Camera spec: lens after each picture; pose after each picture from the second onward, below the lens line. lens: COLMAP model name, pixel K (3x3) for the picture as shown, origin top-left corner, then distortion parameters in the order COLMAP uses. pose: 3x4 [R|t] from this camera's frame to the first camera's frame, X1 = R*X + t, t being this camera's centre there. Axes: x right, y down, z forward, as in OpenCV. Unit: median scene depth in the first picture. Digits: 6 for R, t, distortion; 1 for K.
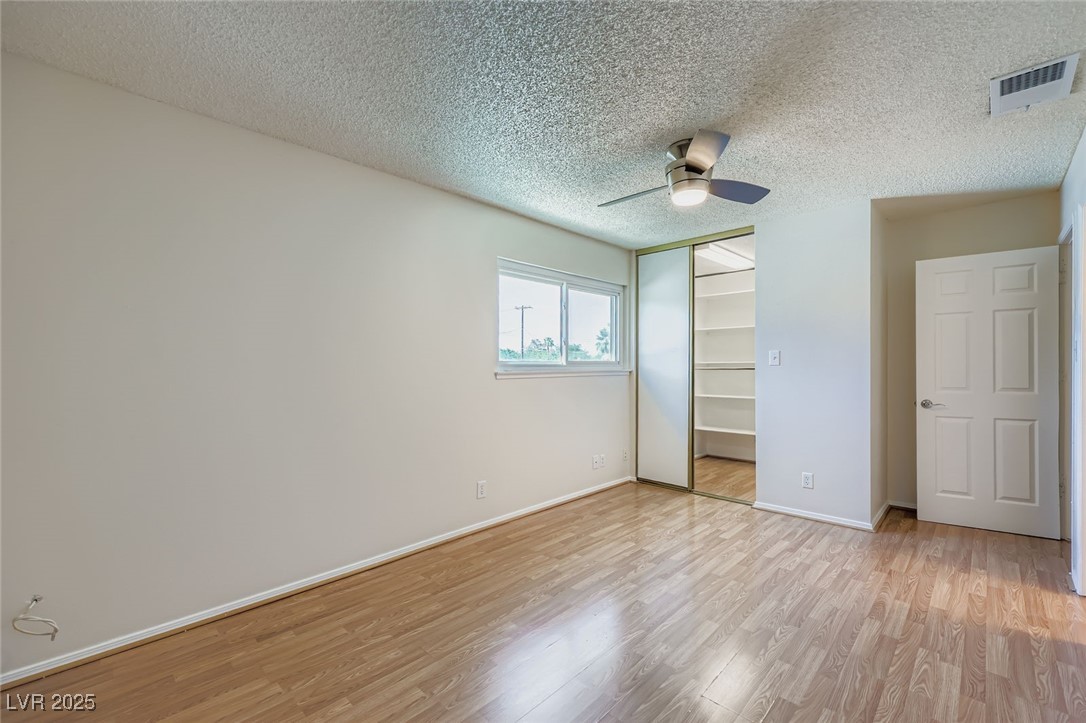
lens RADIAL K [[441.0, 0, 565.3], [0, 441.0, 371.0], [0, 0, 1]] dist [-0.002588, 0.001399]
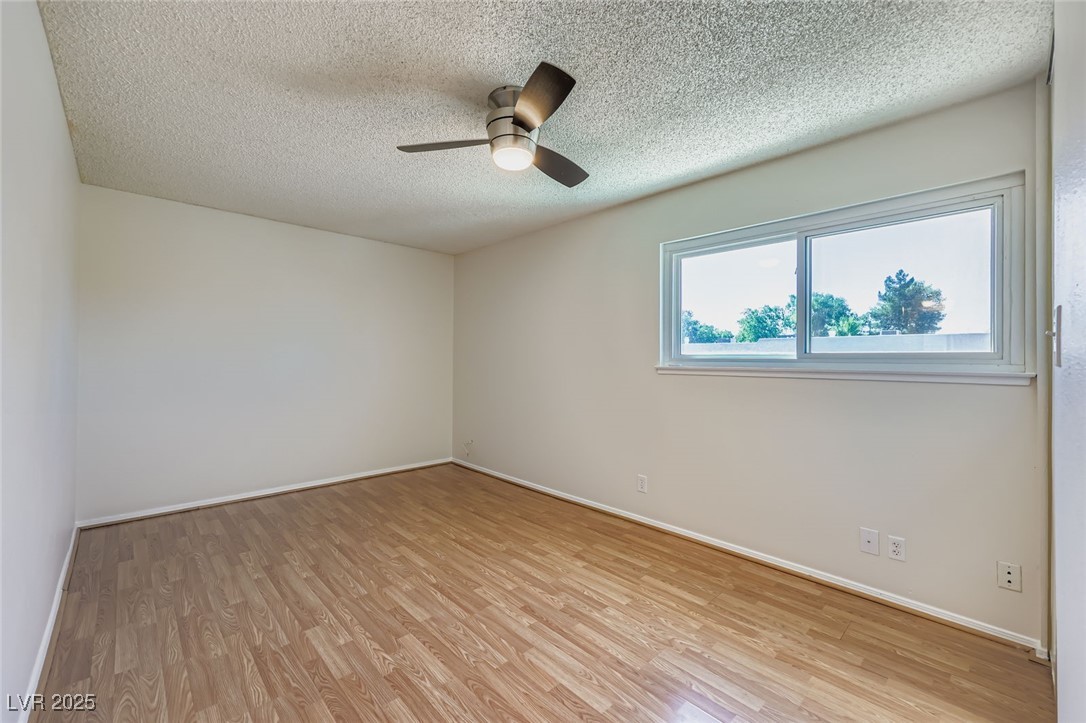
lens RADIAL K [[441.0, 0, 534.1], [0, 441.0, 357.5], [0, 0, 1]] dist [-0.002588, 0.001399]
pose [[-0.061253, 0.002603, -0.998119, 0.866879], [-0.014994, 0.999881, 0.003528, -0.018000], [0.998010, 0.015182, -0.061206, 0.855591]]
